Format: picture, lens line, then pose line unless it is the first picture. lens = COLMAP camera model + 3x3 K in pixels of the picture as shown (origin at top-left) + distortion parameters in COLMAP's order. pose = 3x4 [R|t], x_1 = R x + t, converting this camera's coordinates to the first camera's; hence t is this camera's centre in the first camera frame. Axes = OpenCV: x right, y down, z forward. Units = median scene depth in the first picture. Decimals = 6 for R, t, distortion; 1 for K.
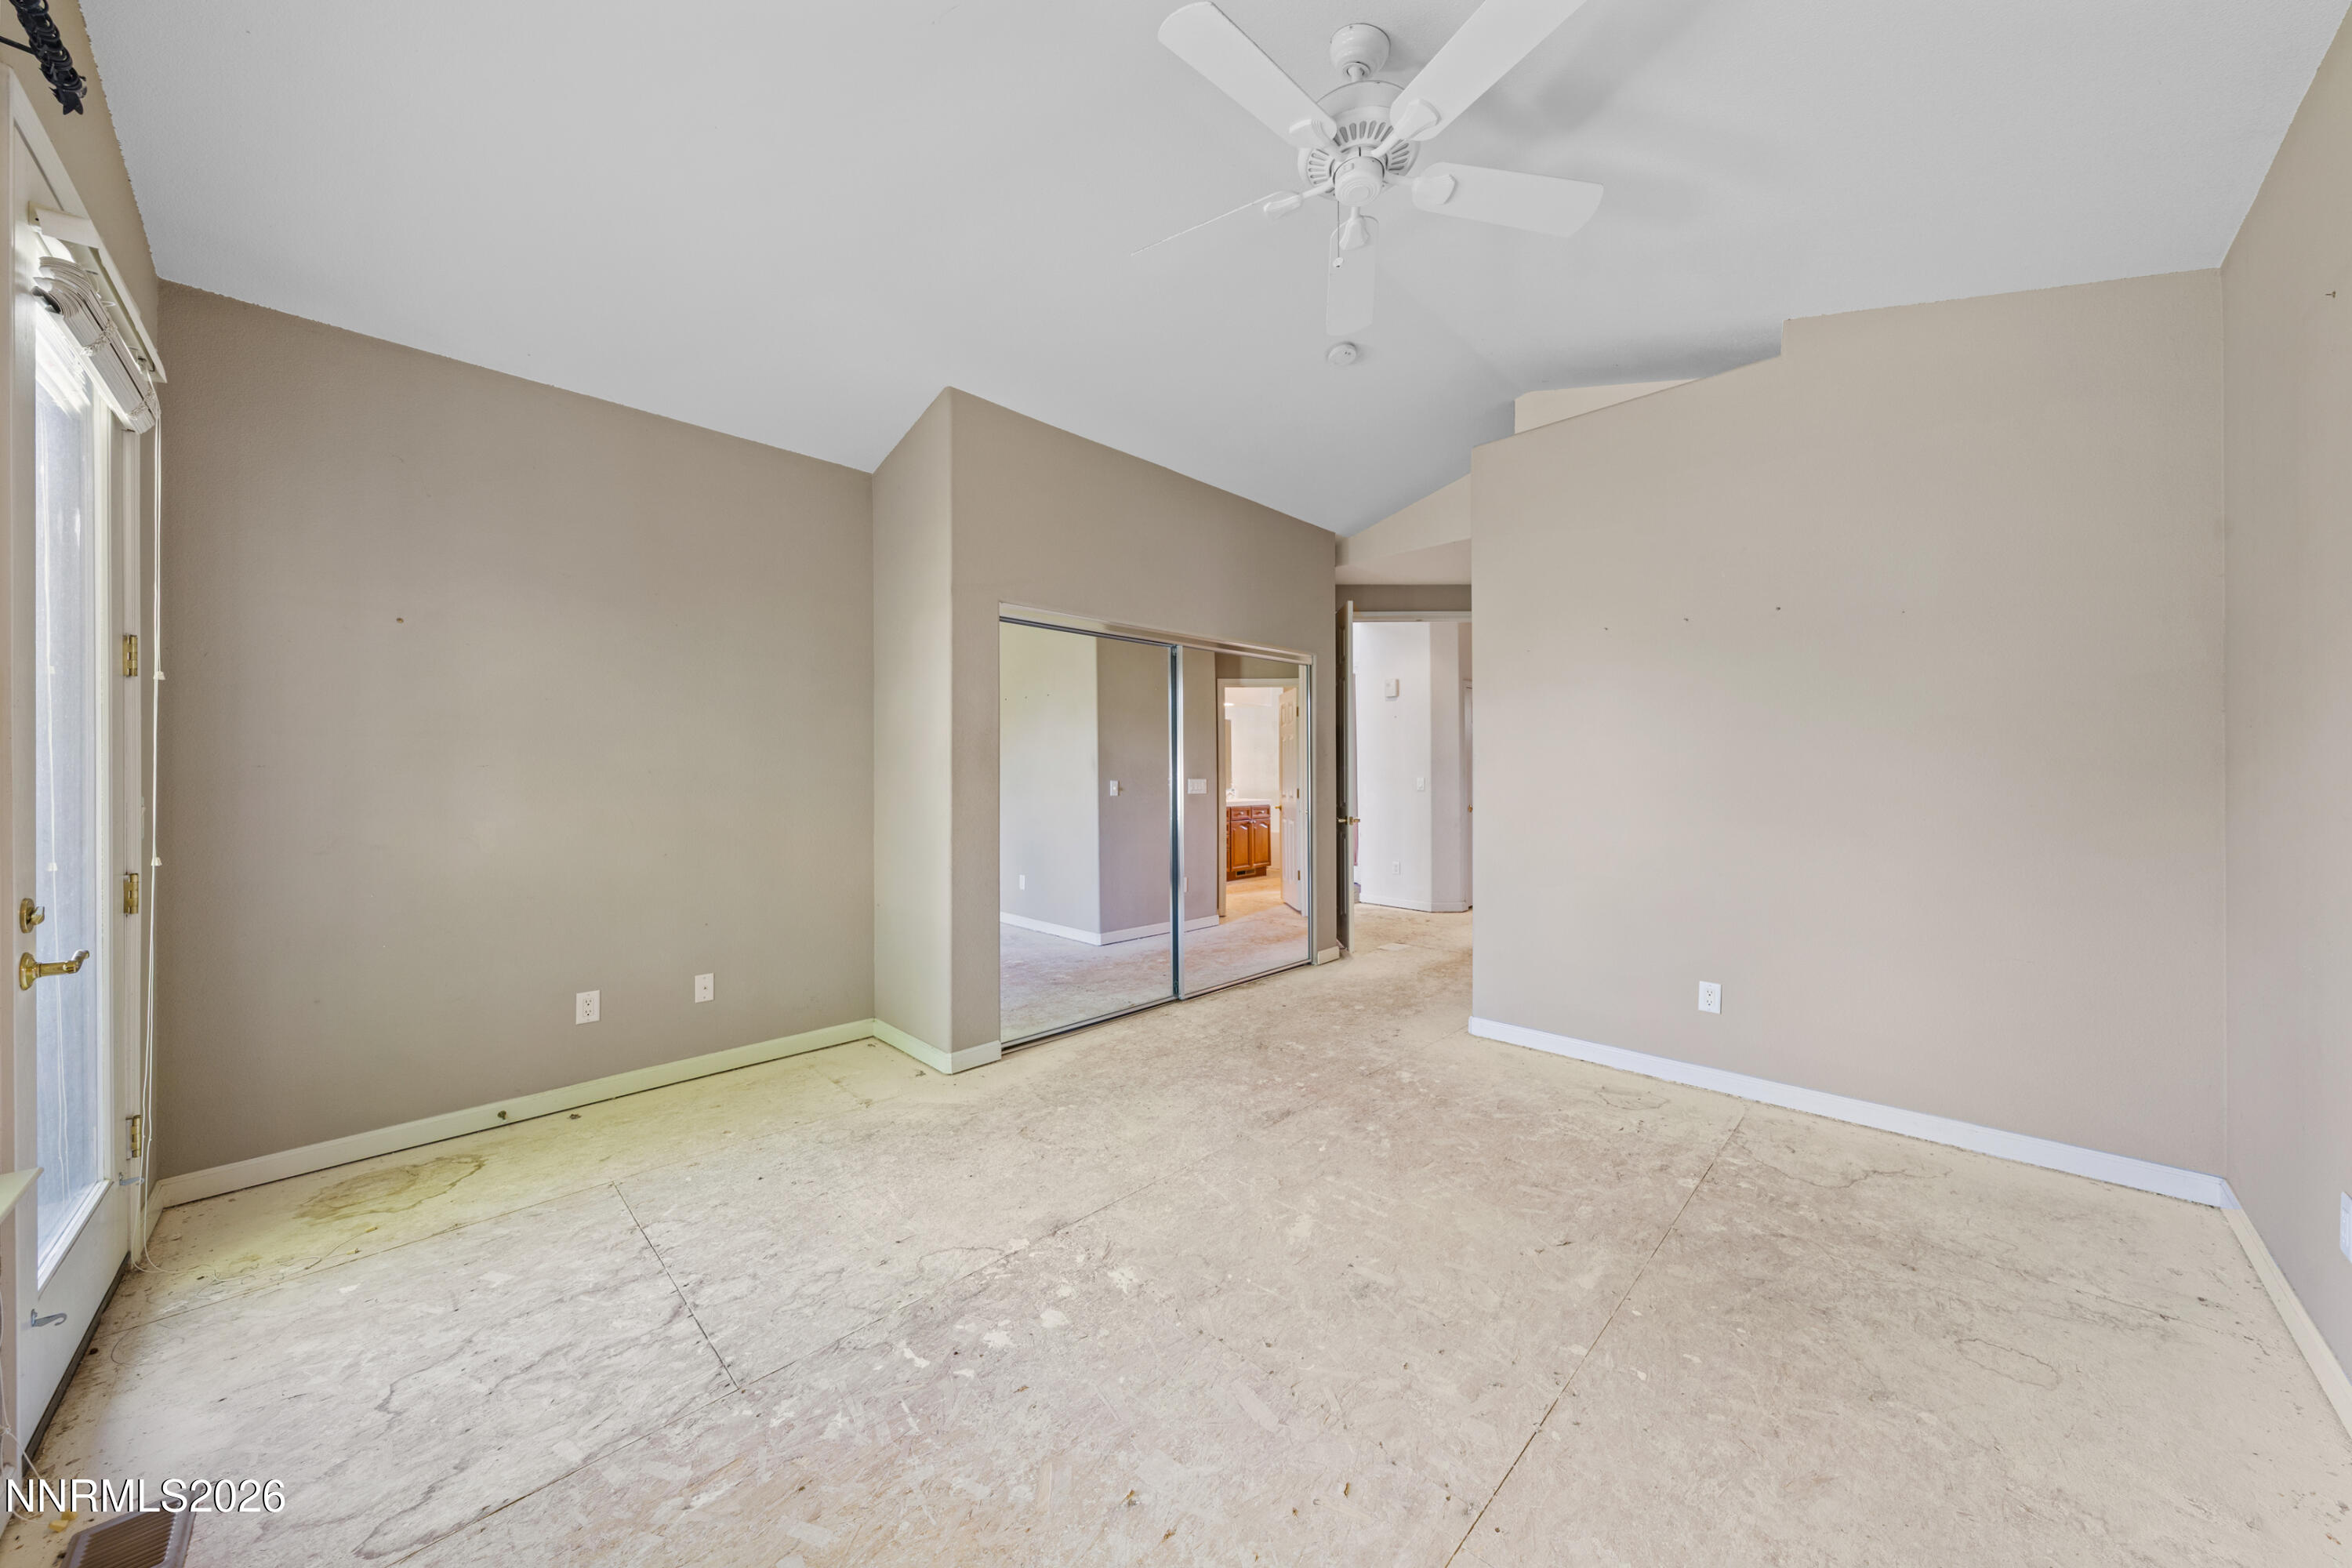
lens RADIAL K [[803.7, 0, 1179.1], [0, 803.7, 778.4], [0, 0, 1]] dist [-0.002883, 0.000278]
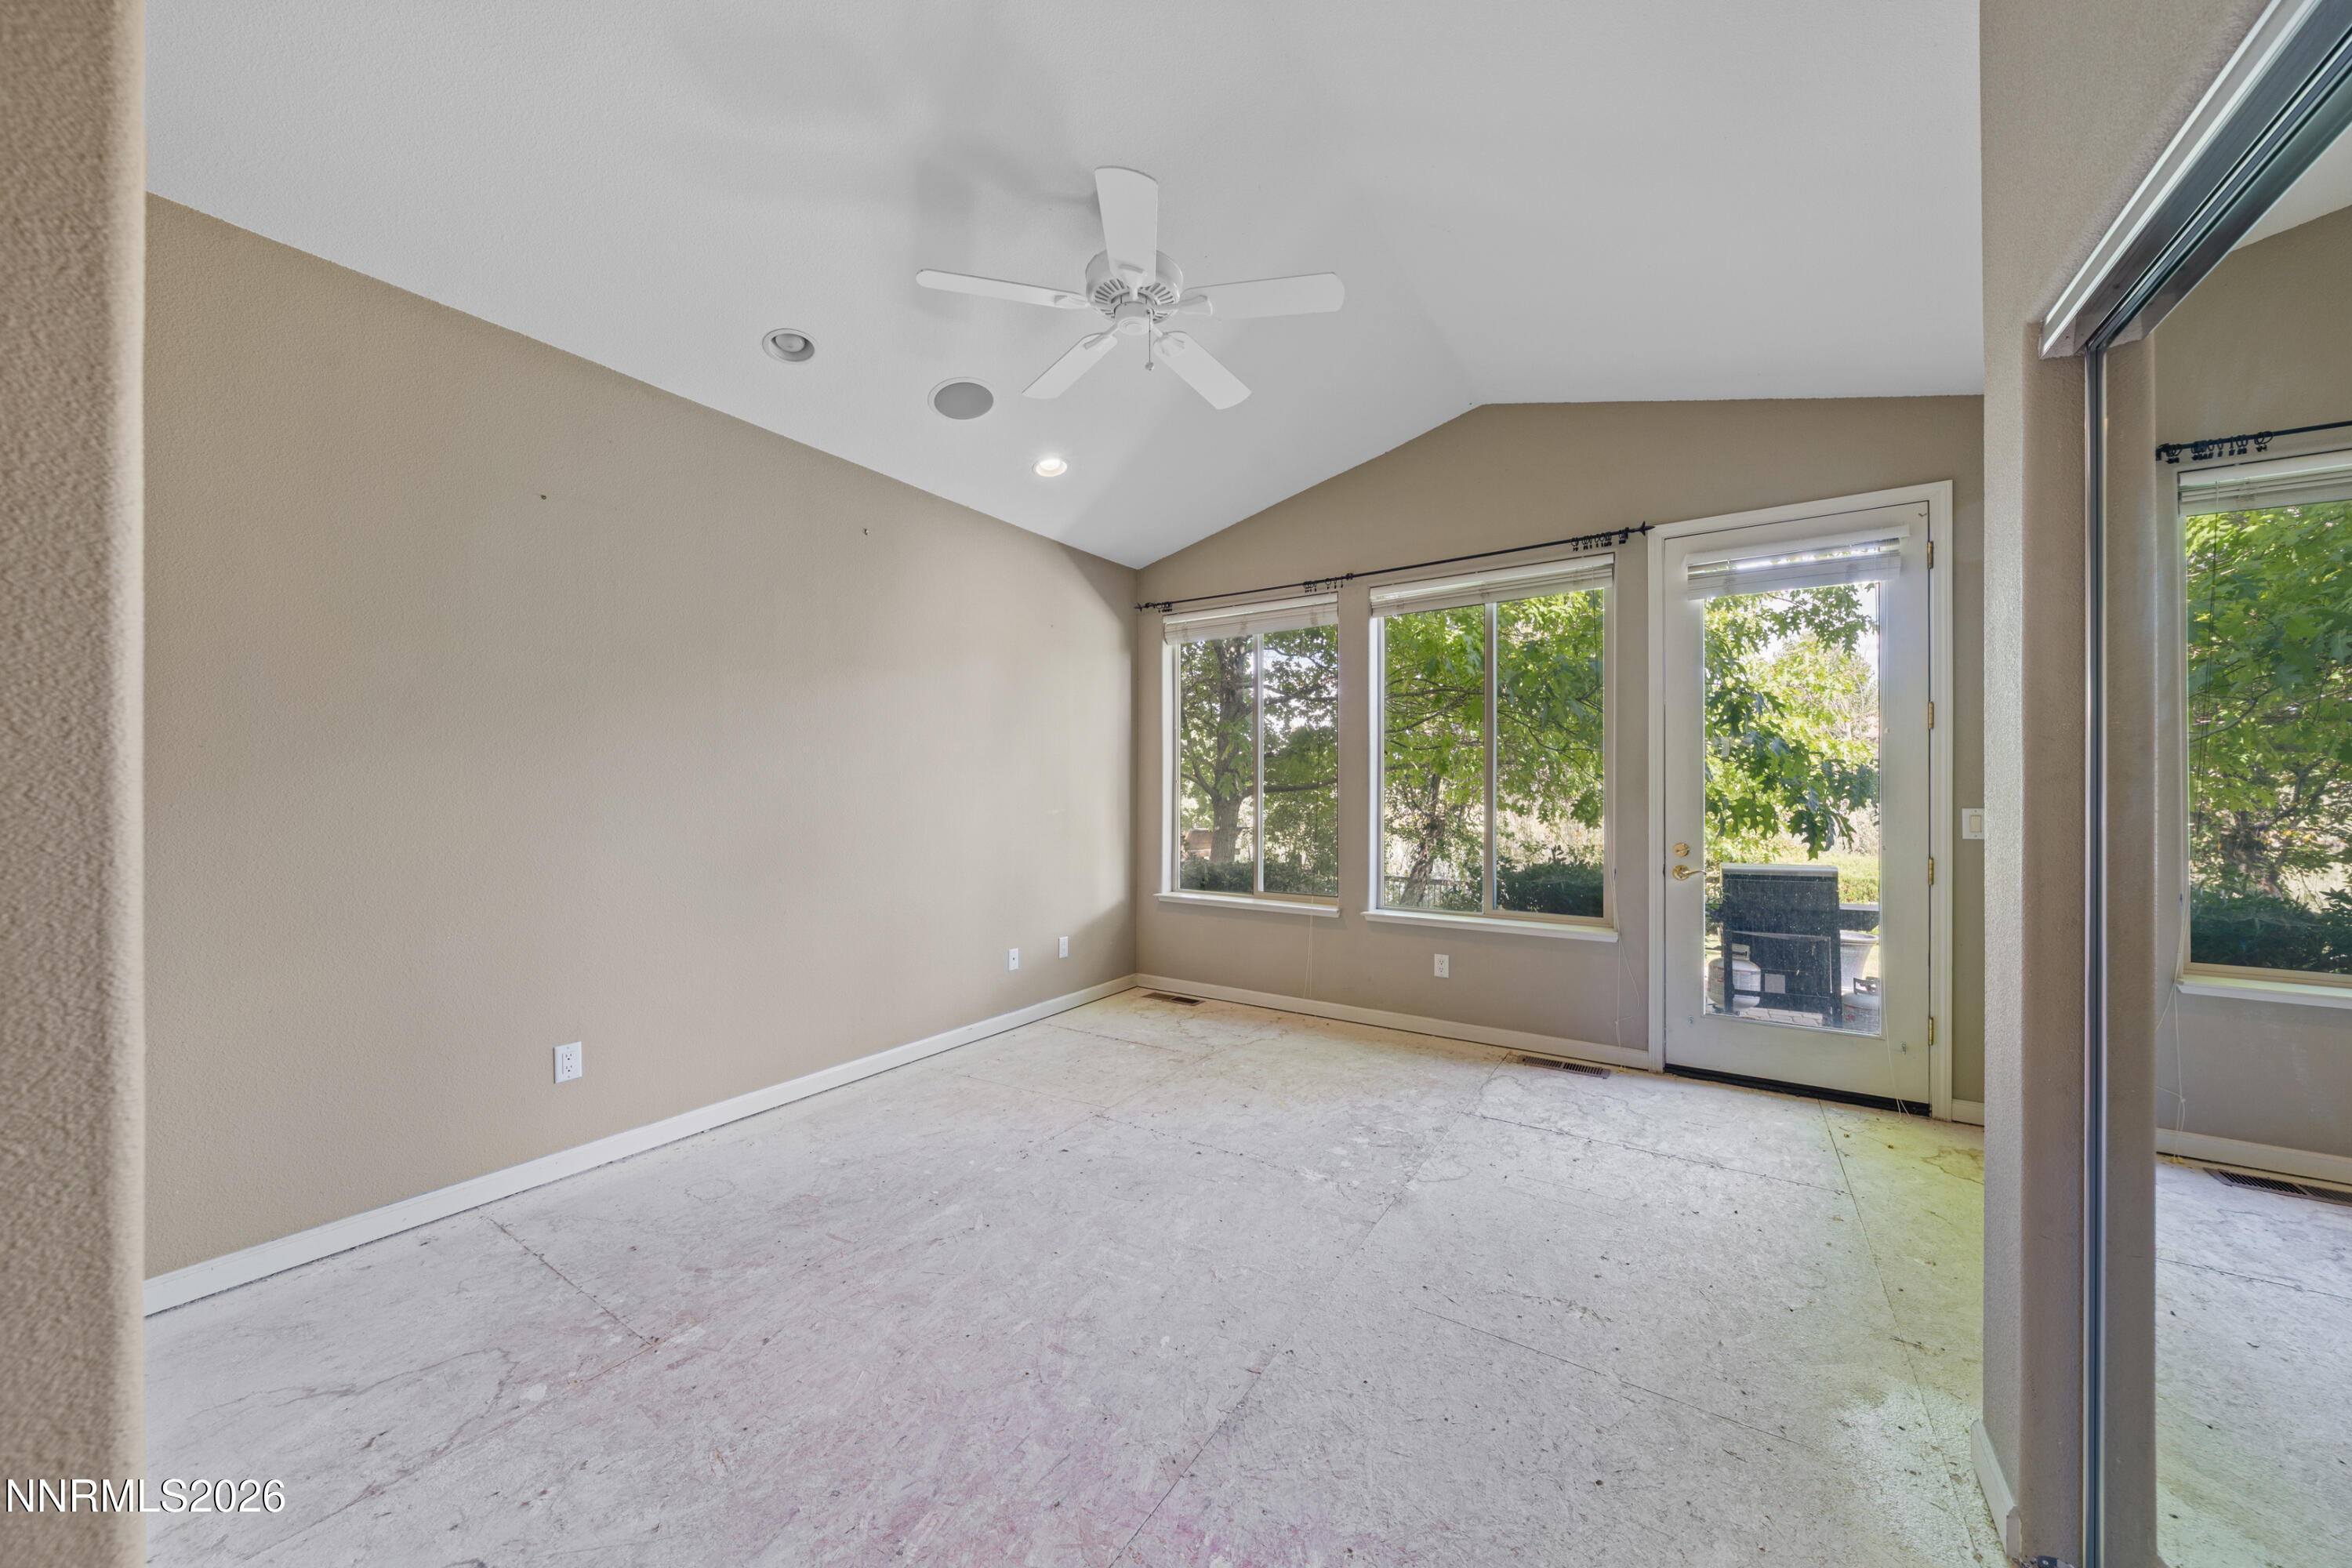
lens RADIAL K [[803.7, 0, 1168.3], [0, 803.7, 786.6], [0, 0, 1]] dist [-0.002883, 0.000278]
pose [[-0.983310, -0.001072, -0.181933, 0.400344], [-0.000793, 0.999998, -0.001610, -0.013929], [0.181934, -0.001439, -0.983310, 2.227621]]
